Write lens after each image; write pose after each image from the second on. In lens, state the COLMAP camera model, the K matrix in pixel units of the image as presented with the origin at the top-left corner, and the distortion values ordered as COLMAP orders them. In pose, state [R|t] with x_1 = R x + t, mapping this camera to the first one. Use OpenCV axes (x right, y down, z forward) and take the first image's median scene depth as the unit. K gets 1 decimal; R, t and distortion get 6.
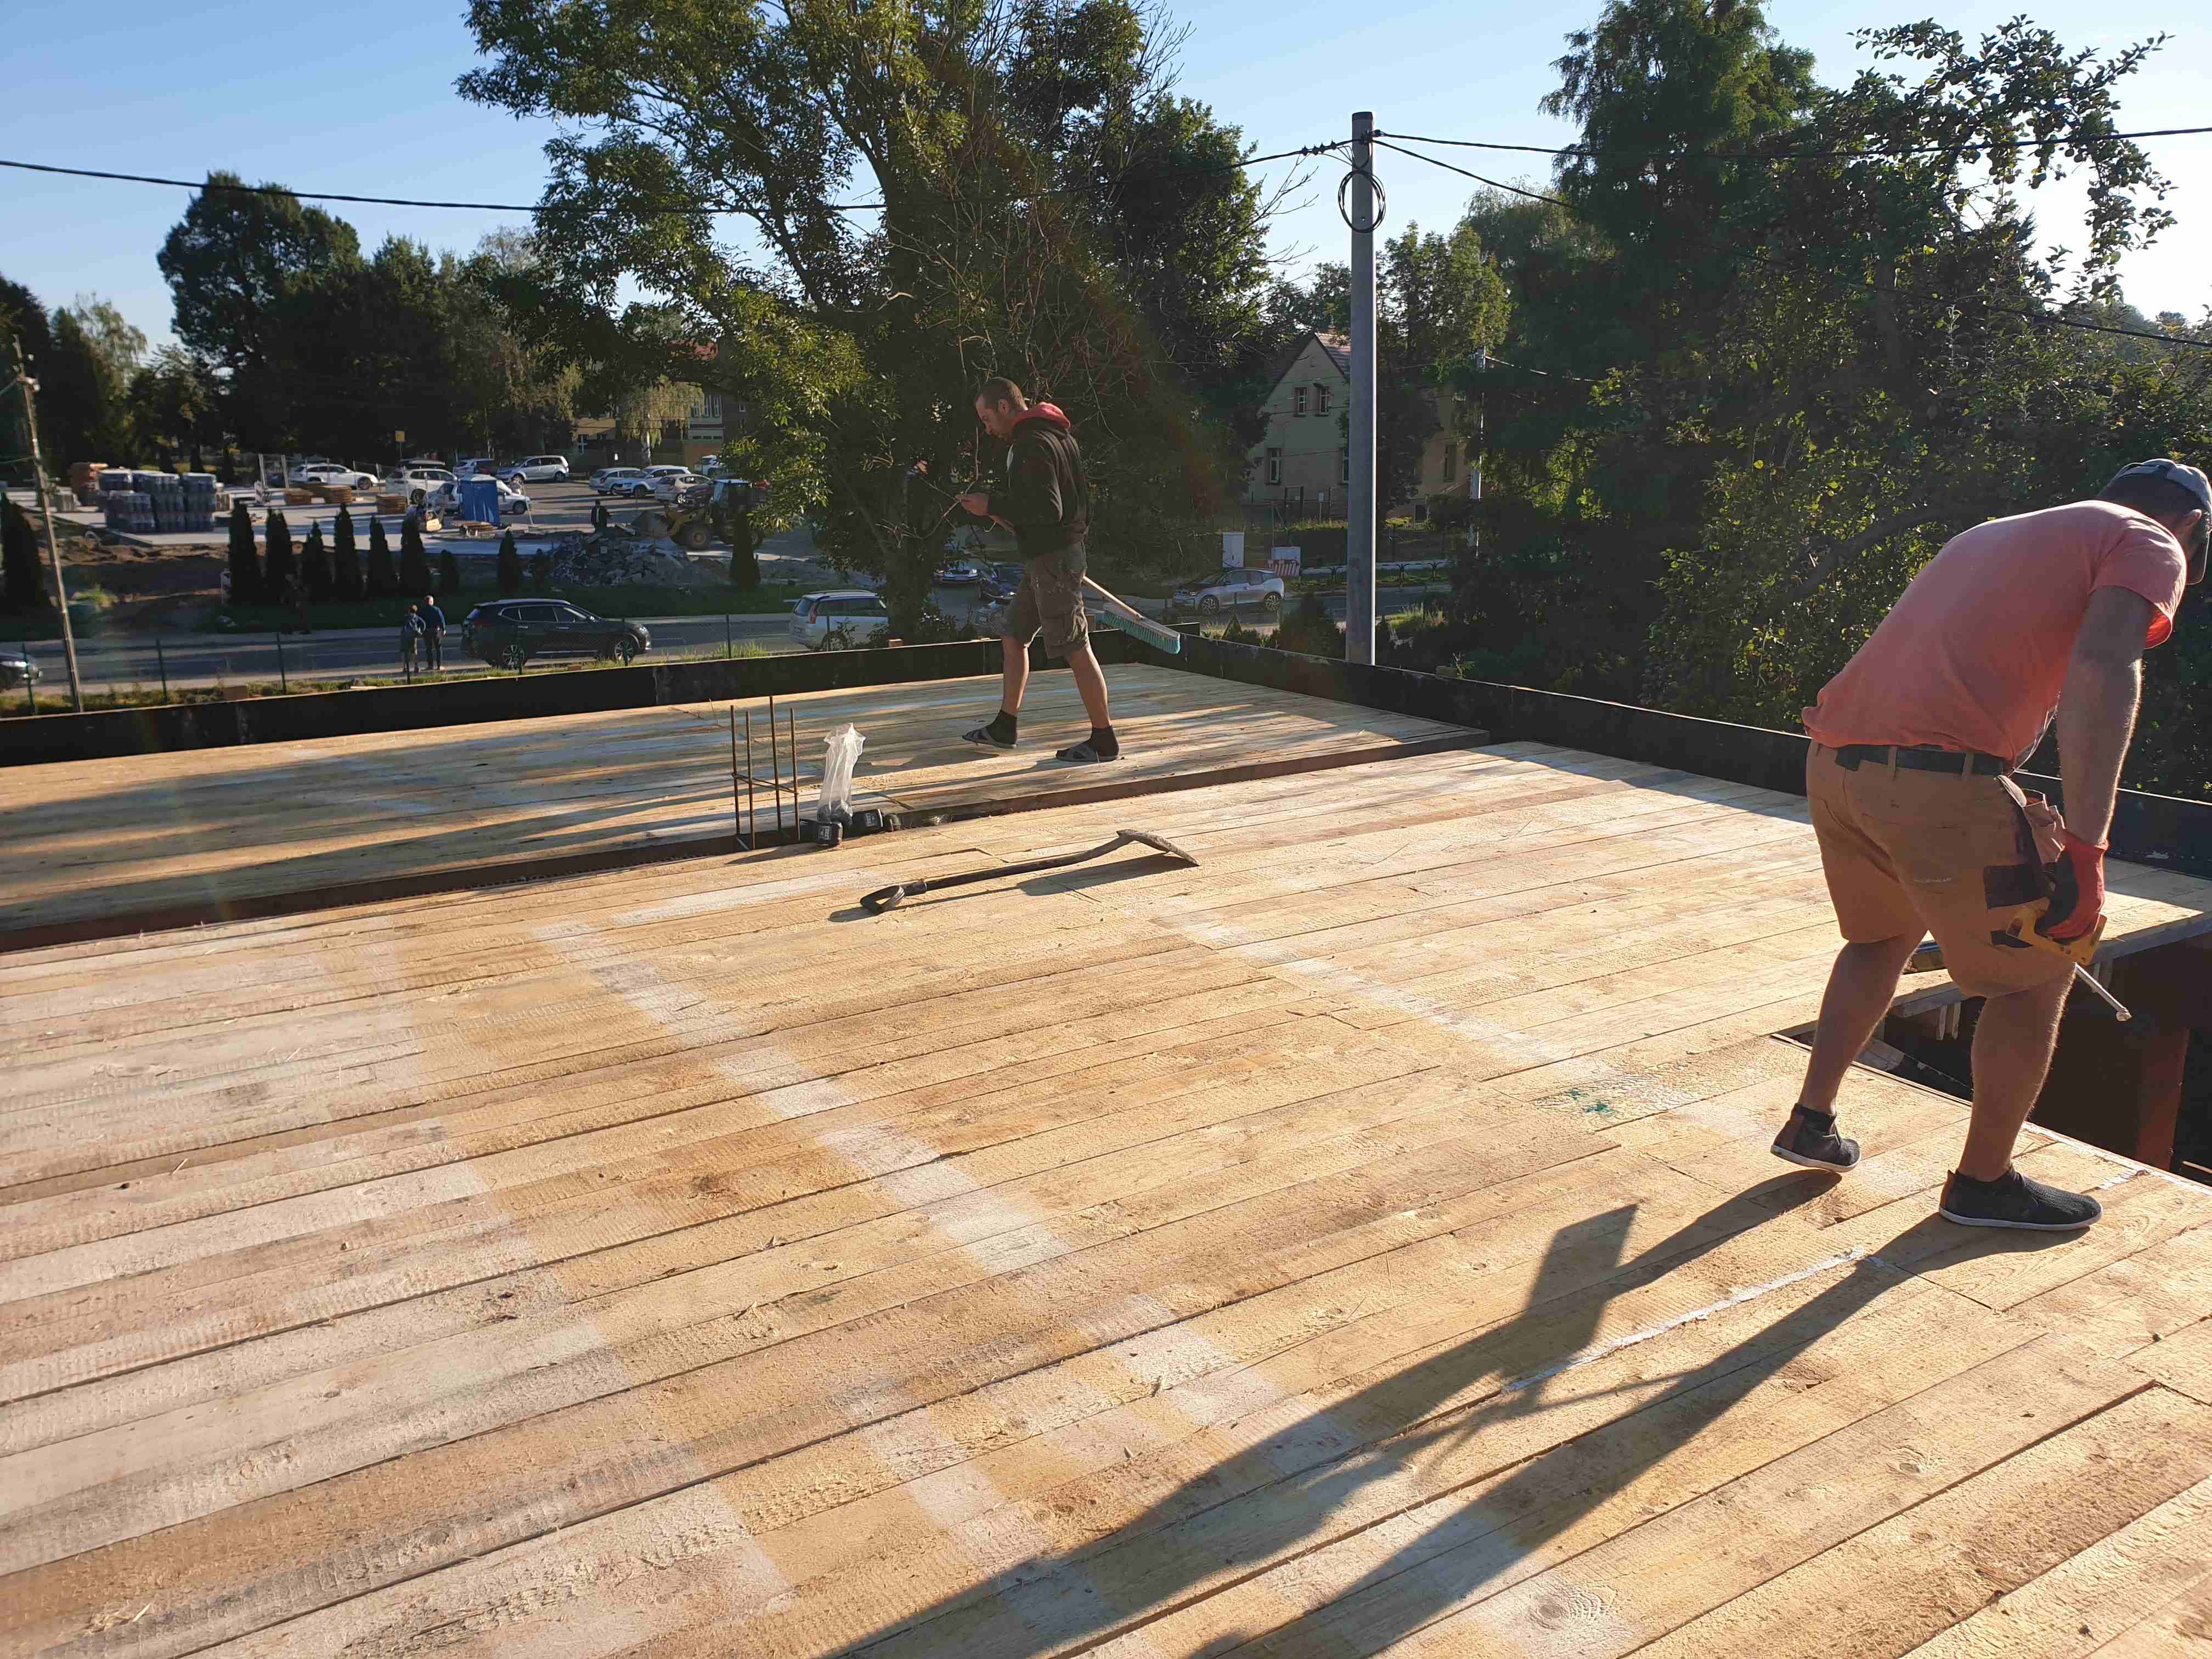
lens RADIAL K [[1730.0, 0, 1096.9], [0, 1730.0, 813.2], [0, 0, 1]] dist [0.003224, 0.032374]
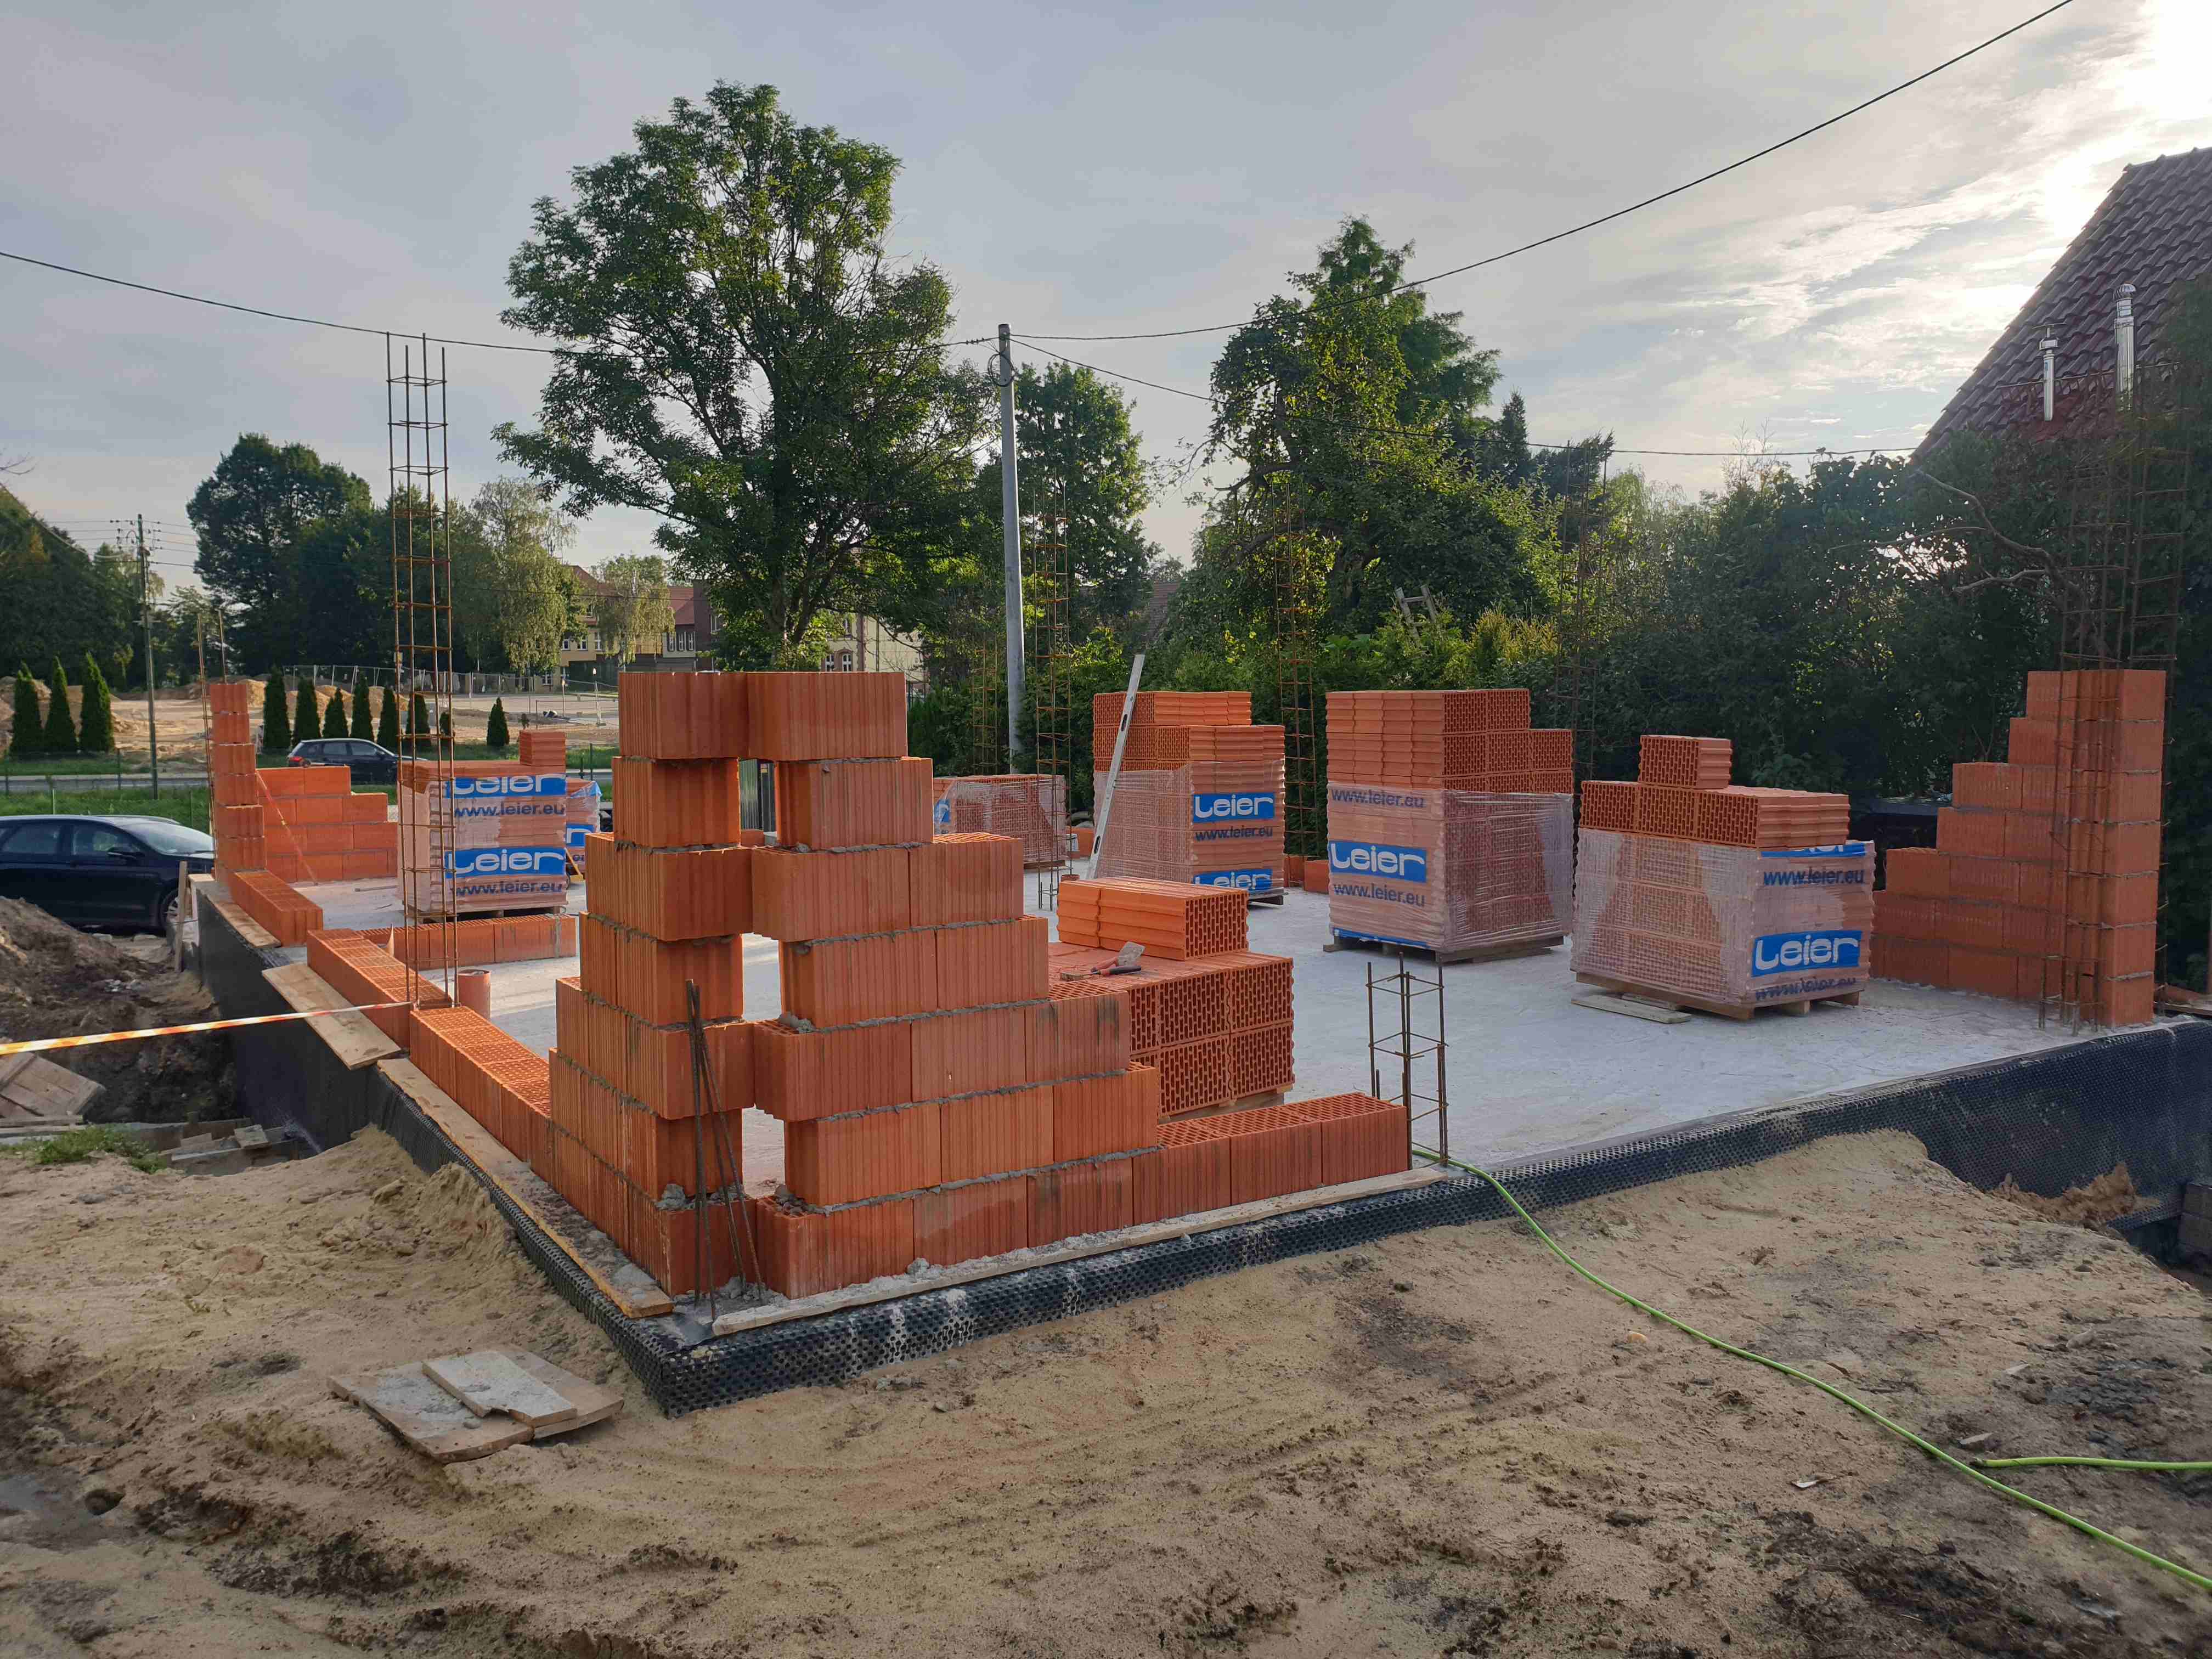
lens RADIAL K [[1730.0, 0, 1096.9], [0, 1730.0, 813.2], [0, 0, 1]] dist [0.003224, 0.032374]
pose [[0.999864, 0.002807, 0.016257, 0.136106], [-0.000340, 0.988721, -0.149766, 0.233739], [-0.016494, 0.149740, 0.988588, -0.447621]]
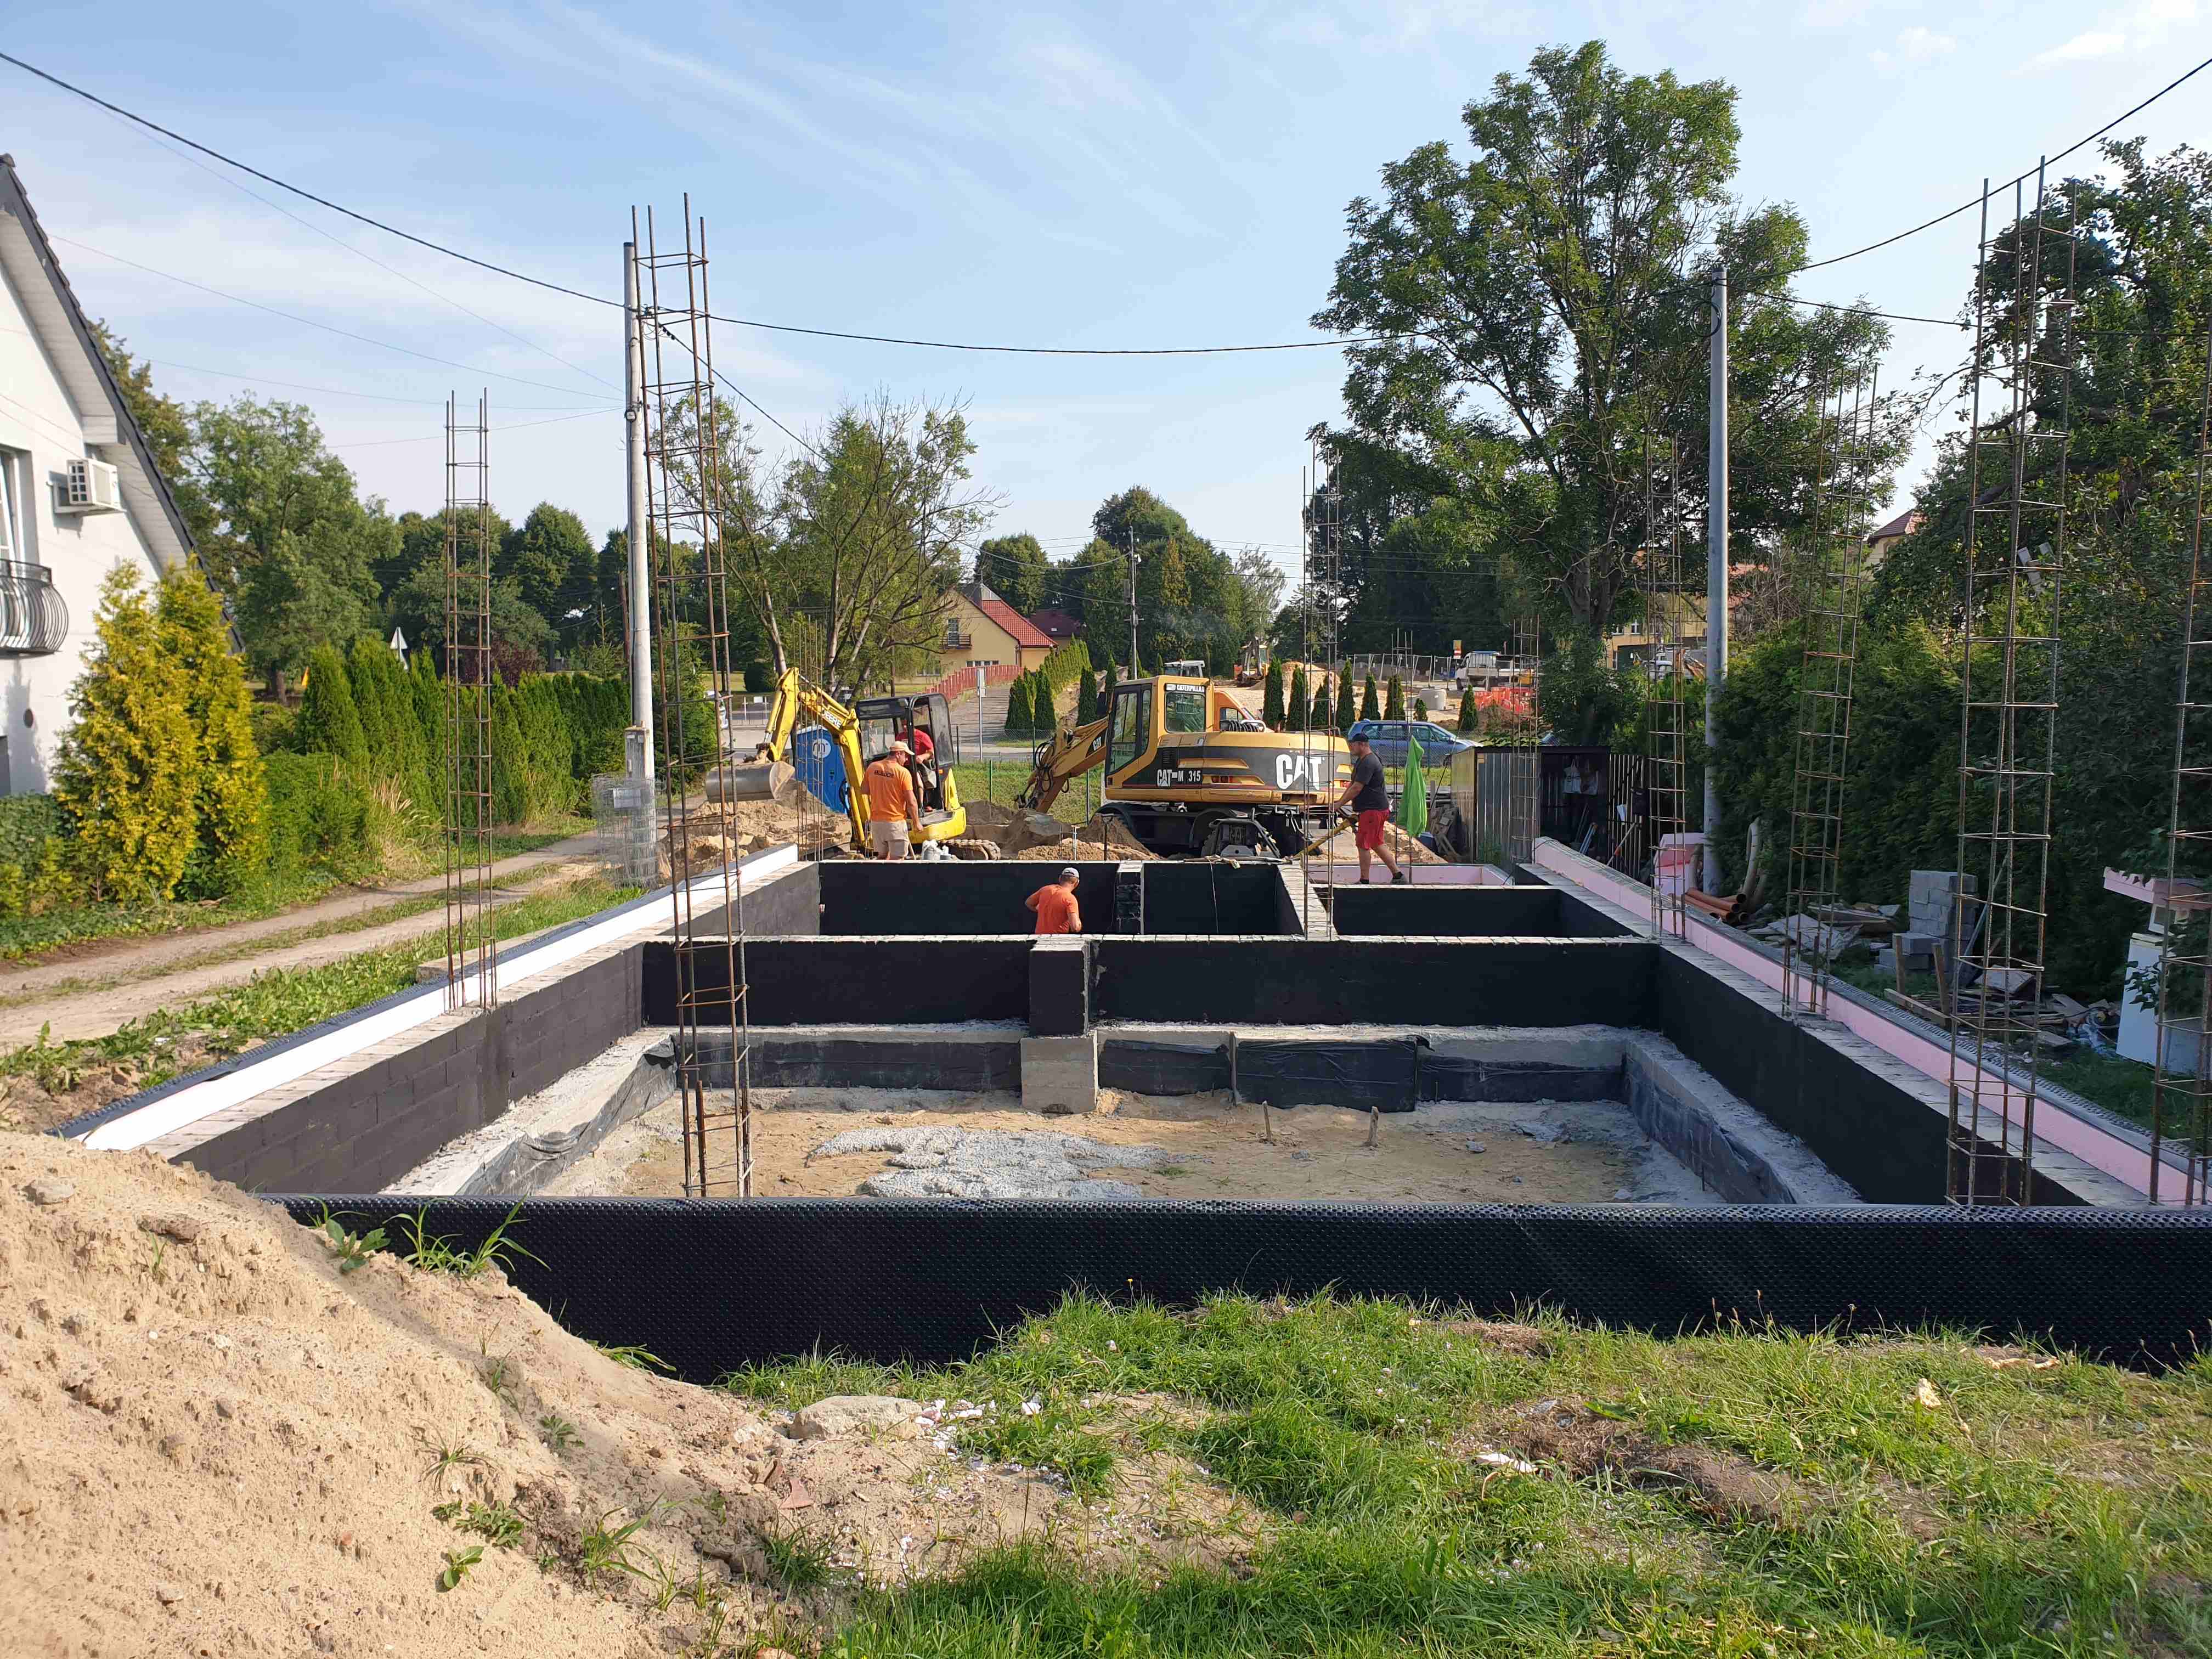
lens RADIAL K [[1731.0, 0, 1116.3], [0, 1731.0, 864.5], [0, 0, 1]] dist [-0.001769, 0.002383]
pose [[0.822918, 0.066993, -0.564196, 0.395949], [-0.129278, 0.989055, -0.071120, 0.210267], [0.553256, 0.131464, 0.822572, -0.357407]]
